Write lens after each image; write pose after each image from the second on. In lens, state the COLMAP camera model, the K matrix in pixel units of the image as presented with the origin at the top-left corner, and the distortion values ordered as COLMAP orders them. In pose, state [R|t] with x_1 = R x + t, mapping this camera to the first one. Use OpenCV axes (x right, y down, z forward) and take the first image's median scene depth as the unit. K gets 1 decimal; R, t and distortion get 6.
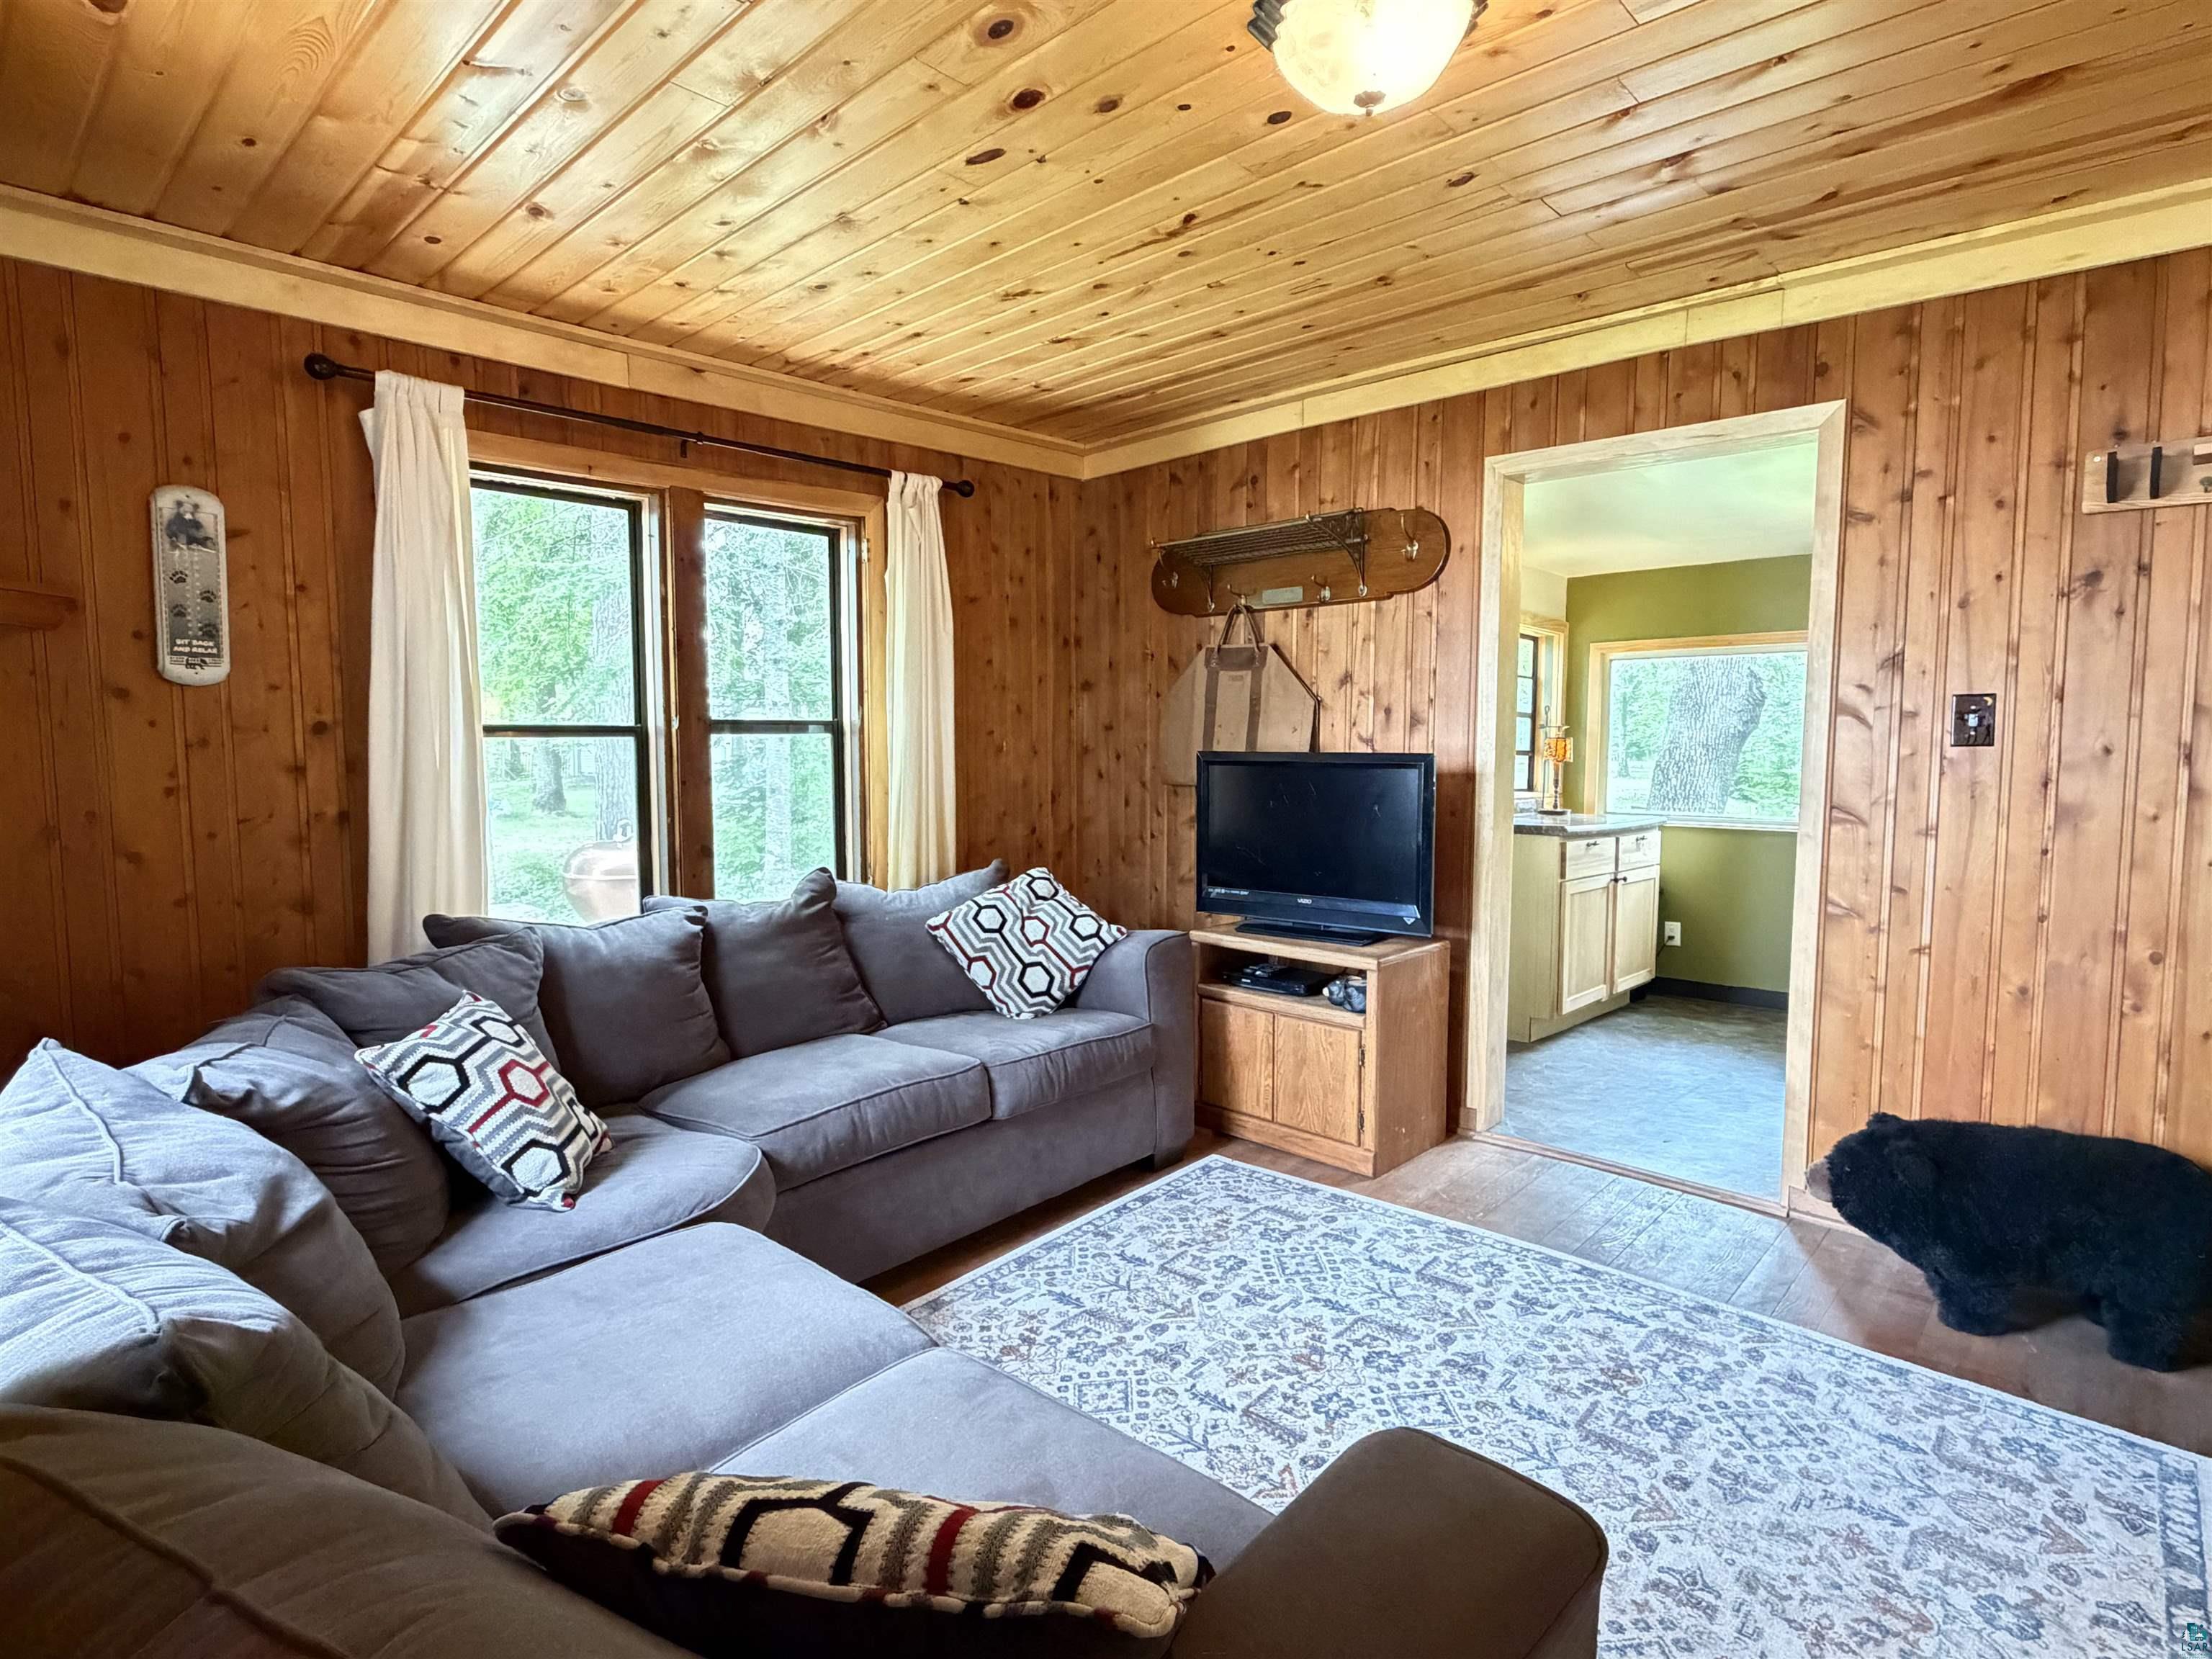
lens RADIAL K [[1139.4, 0, 1103.1], [0, 1139.4, 828.8], [0, 0, 1]] dist [0.000991, -0.000659]
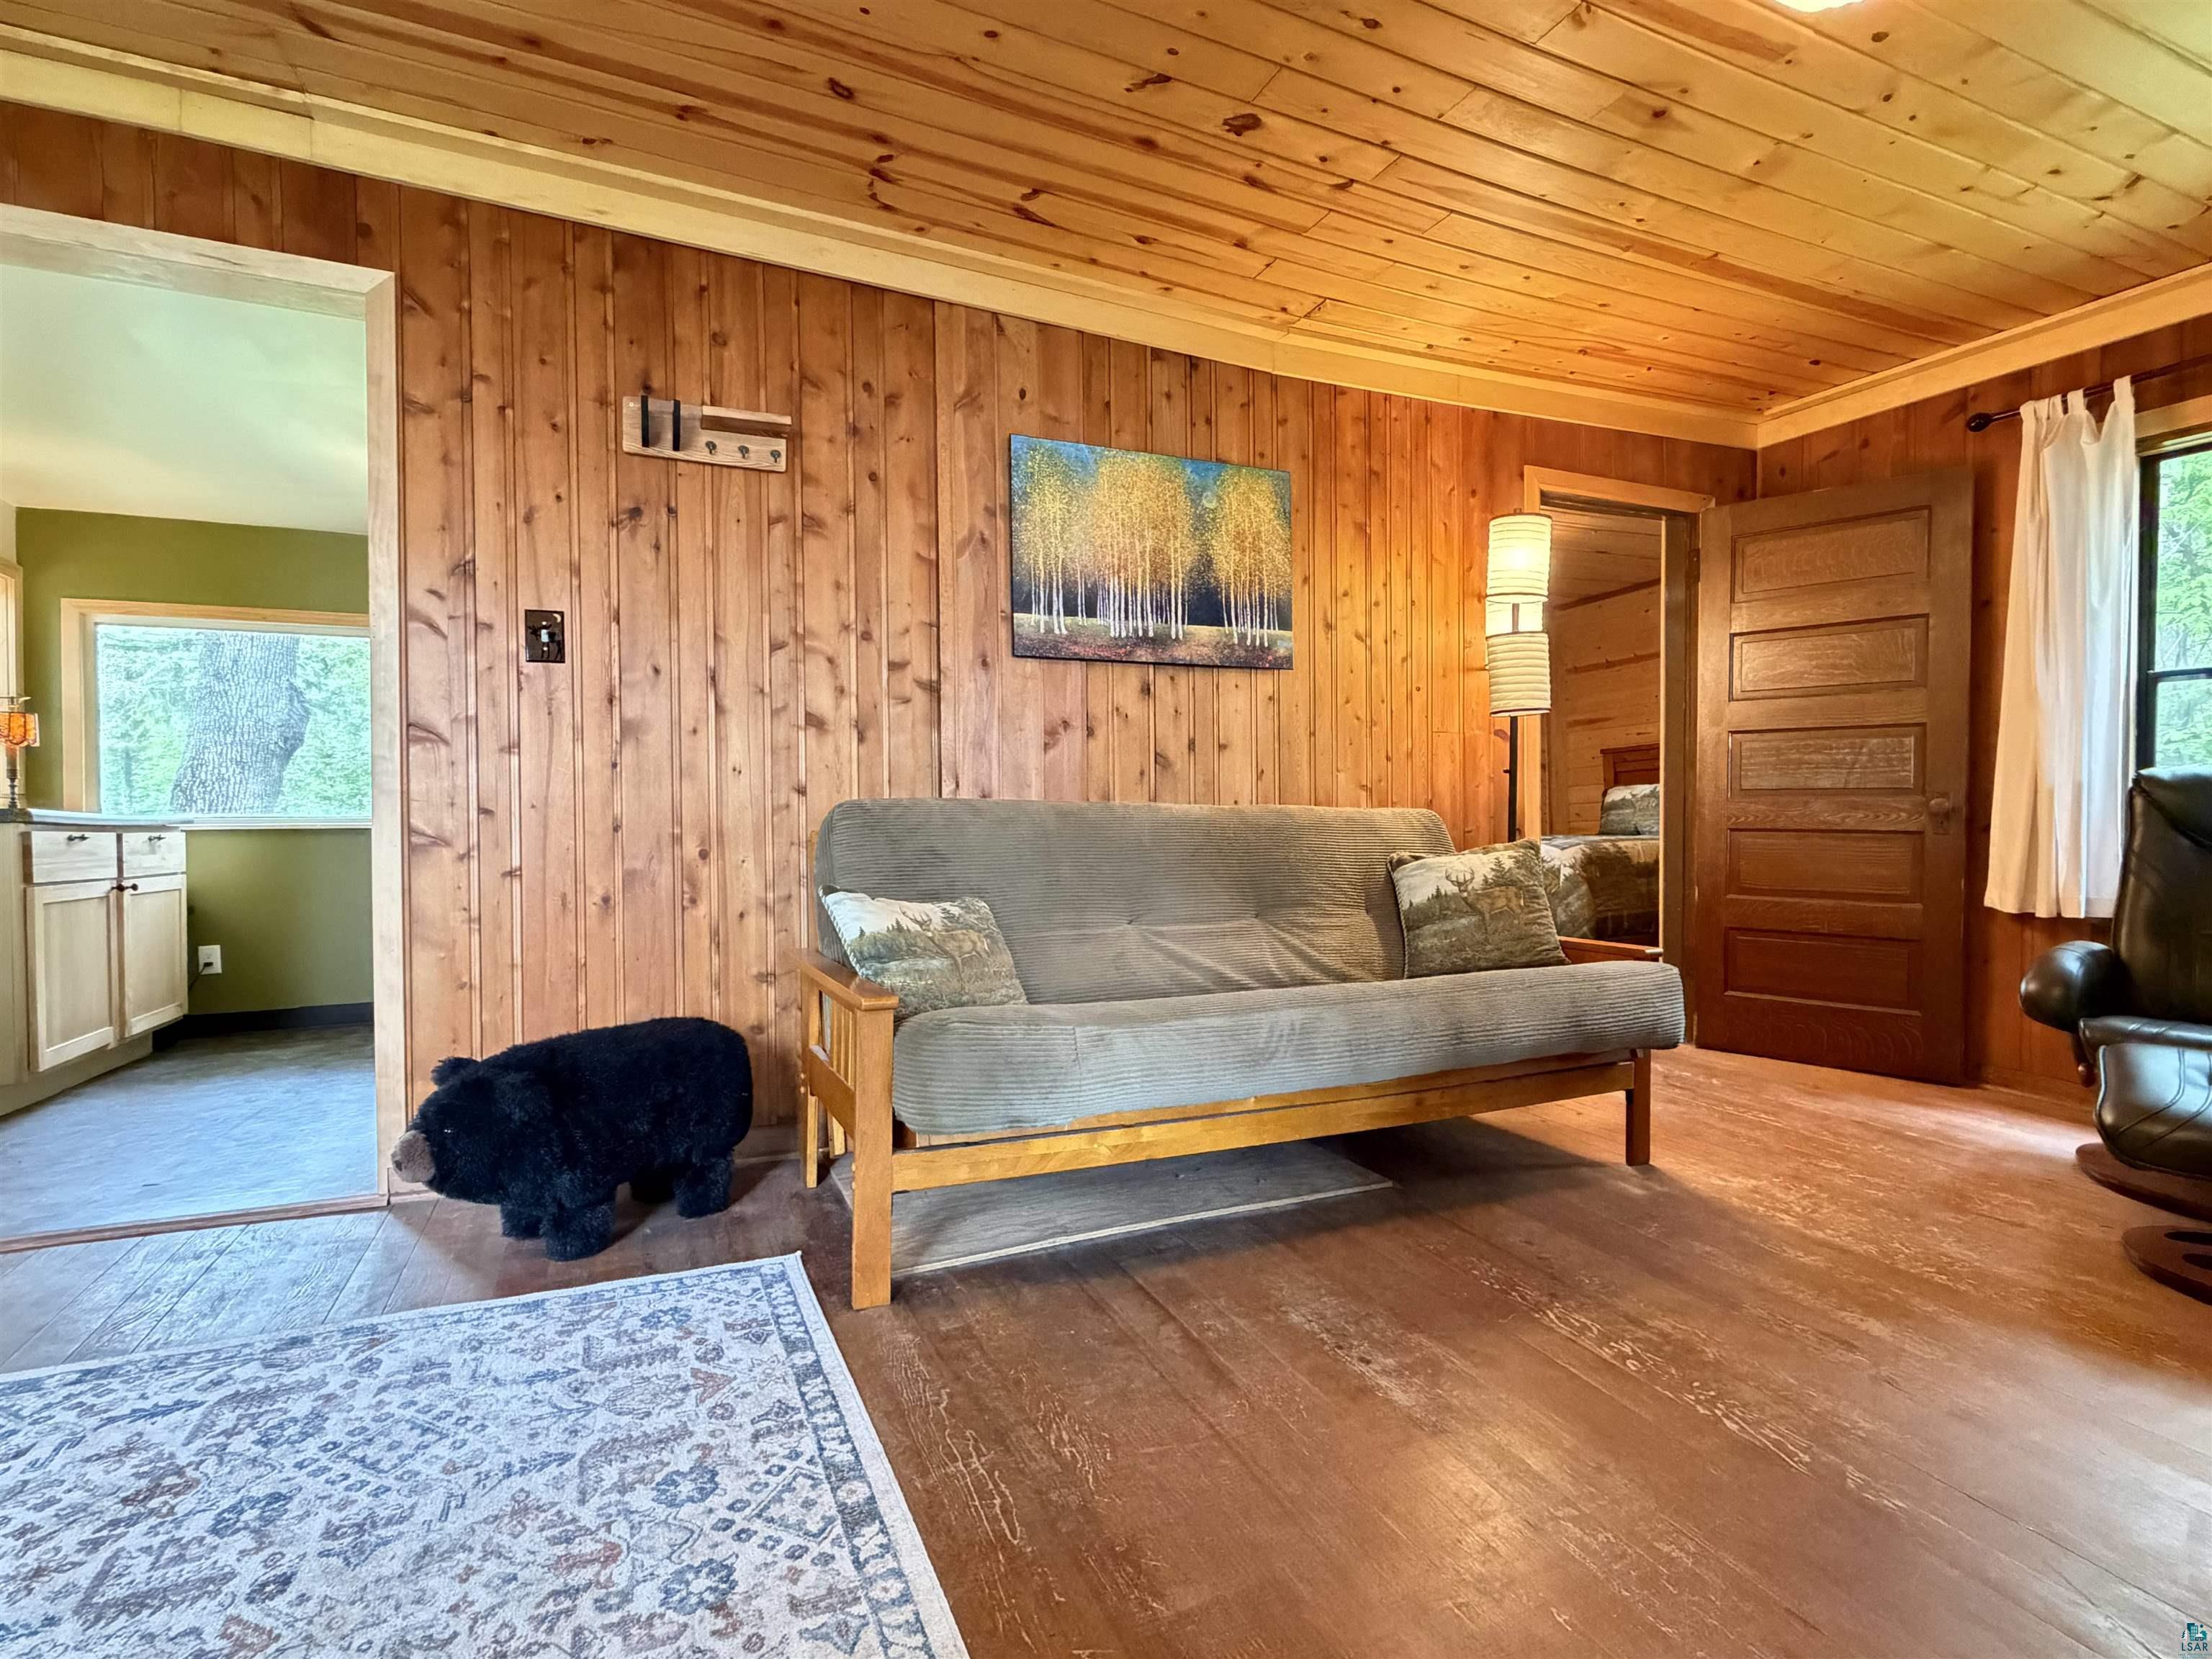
lens RADIAL K [[1072.3, 0, 1106.0], [0, 1072.3, 829.5], [0, 0, 1]] dist [0.000648, -0.000581]
pose [[0.394437, -0.017642, 0.918753, 0.092083], [0.075214, 0.997081, -0.013145, 0.126757], [-0.915840, 0.074288, 0.394613, 0.195574]]
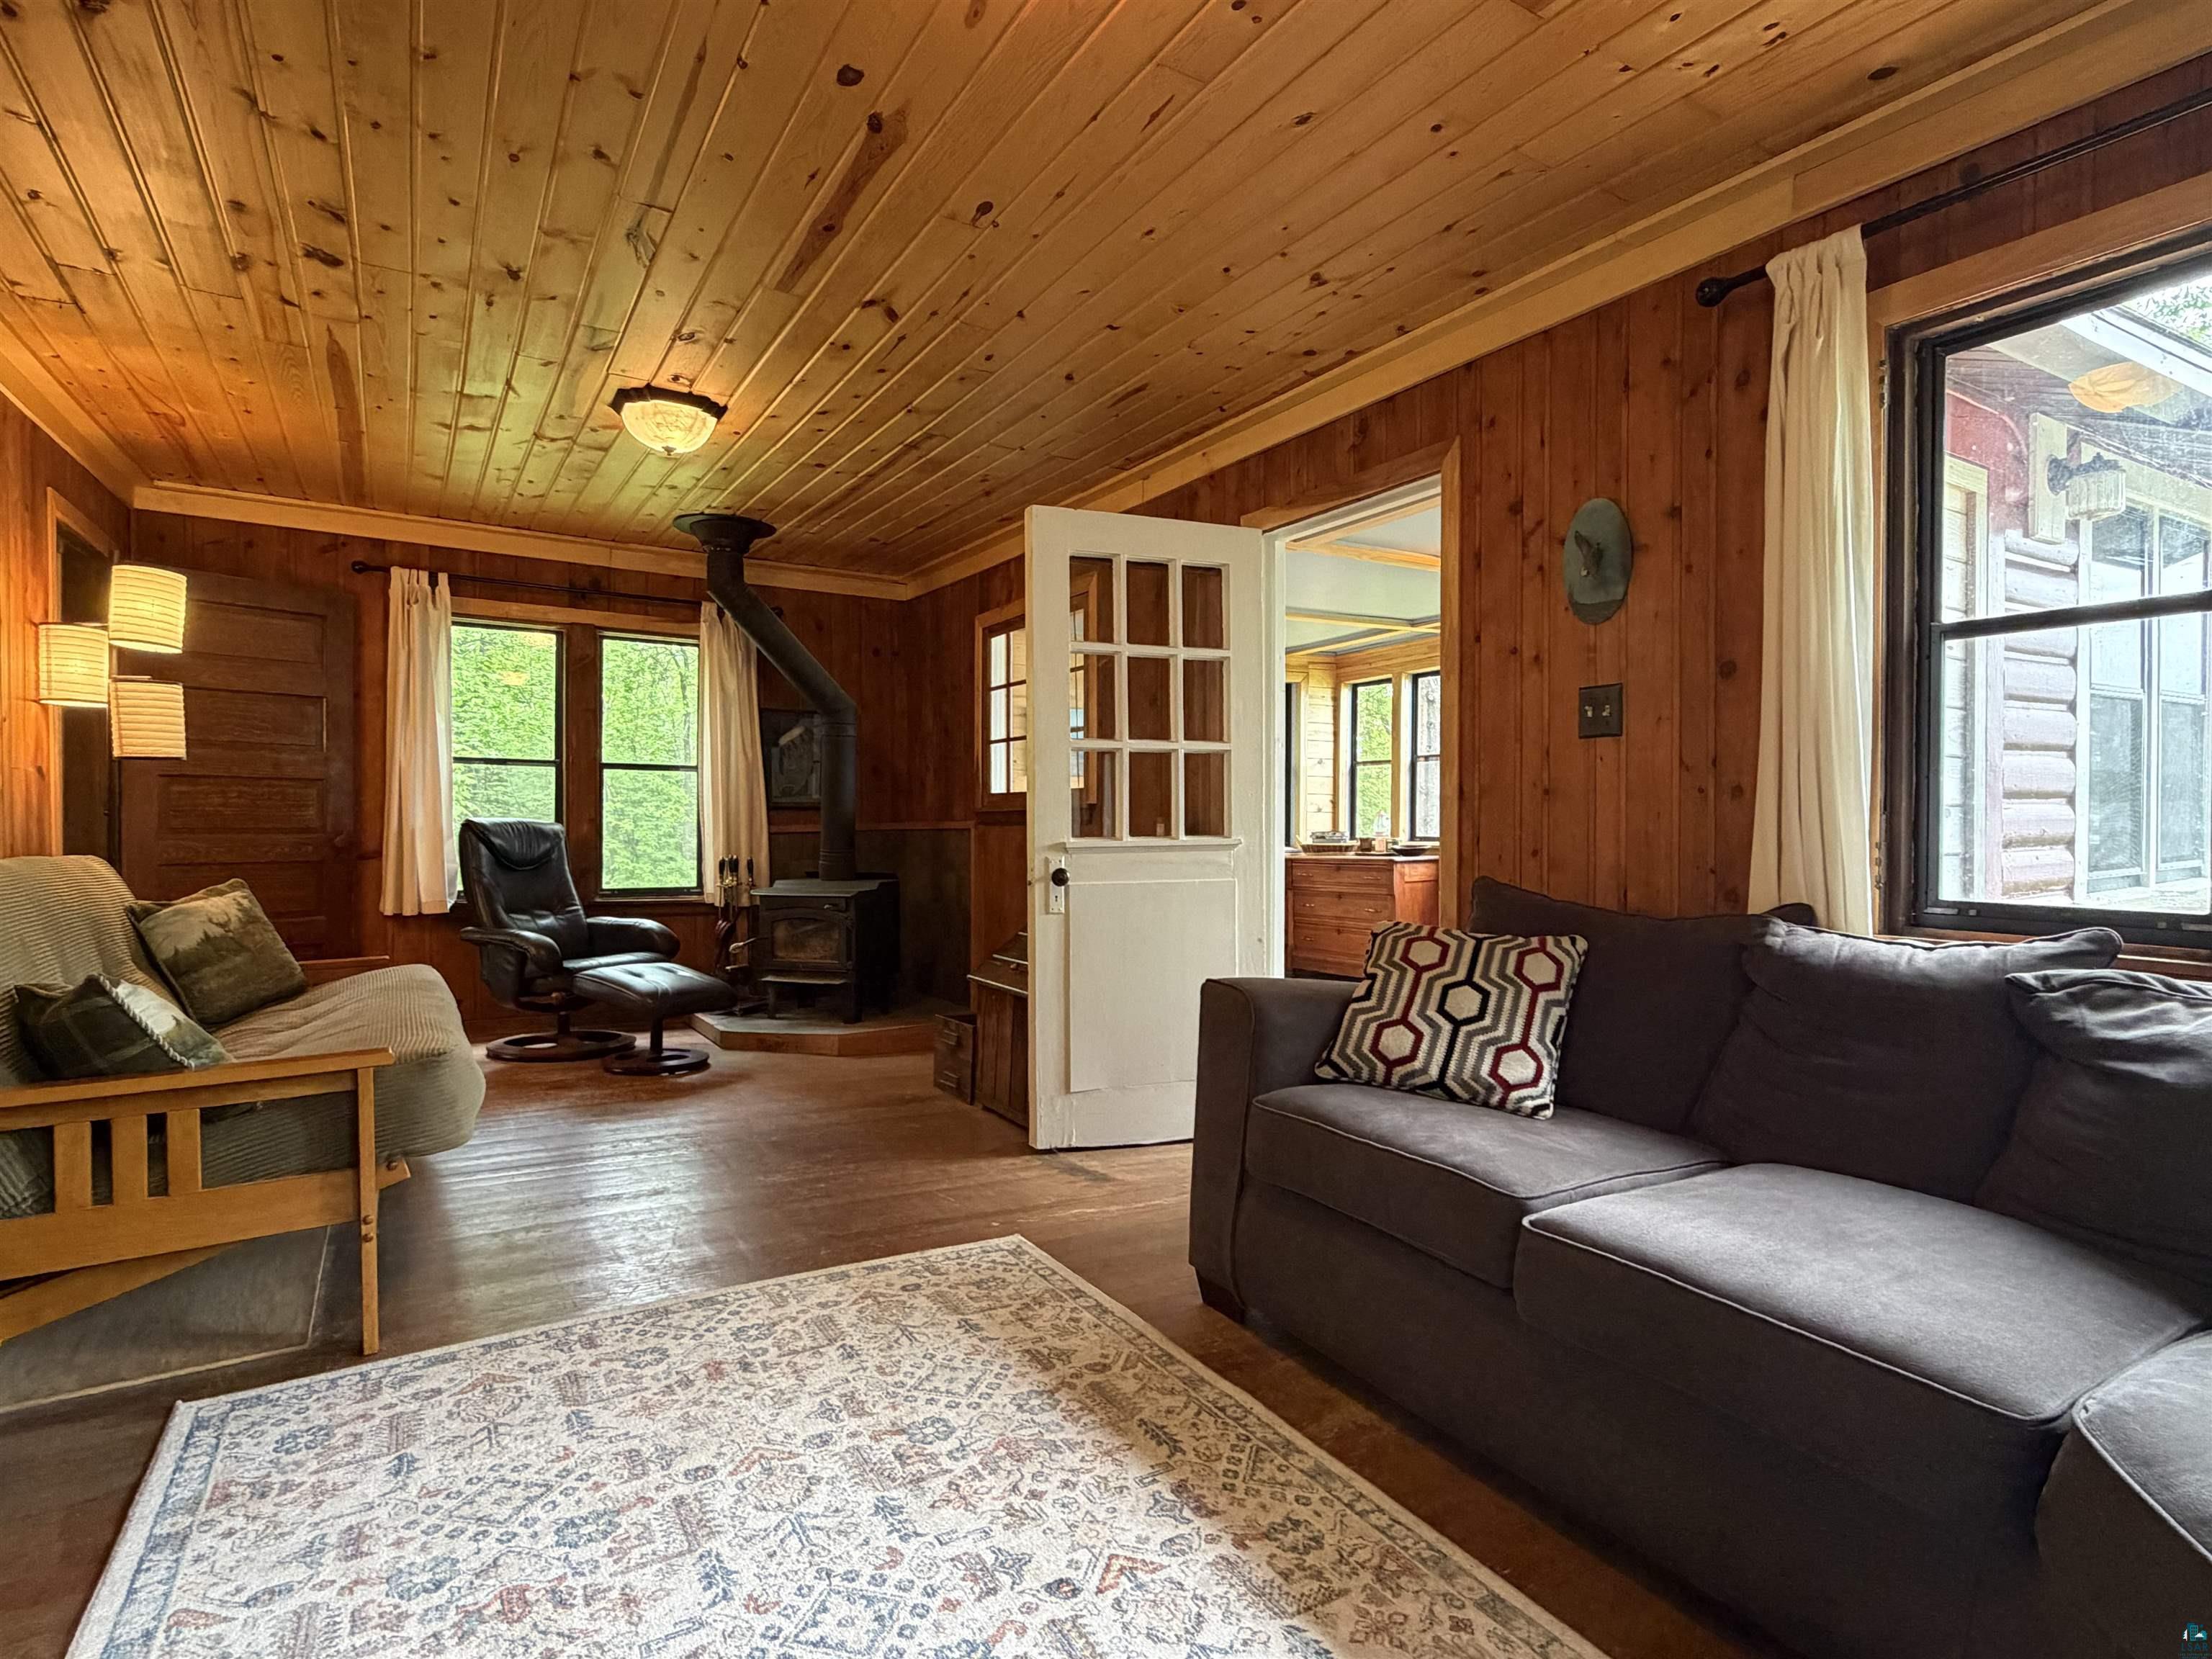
lens RADIAL K [[1139.4, 0, 1103.1], [0, 1139.4, 828.8], [0, 0, 1]] dist [0.000991, -0.000659]
pose [[-0.961038, -0.003927, 0.276389, -0.033494], [0.020265, 0.996208, 0.084616, -0.000543], [-0.275673, 0.086920, -0.957314, 1.254444]]
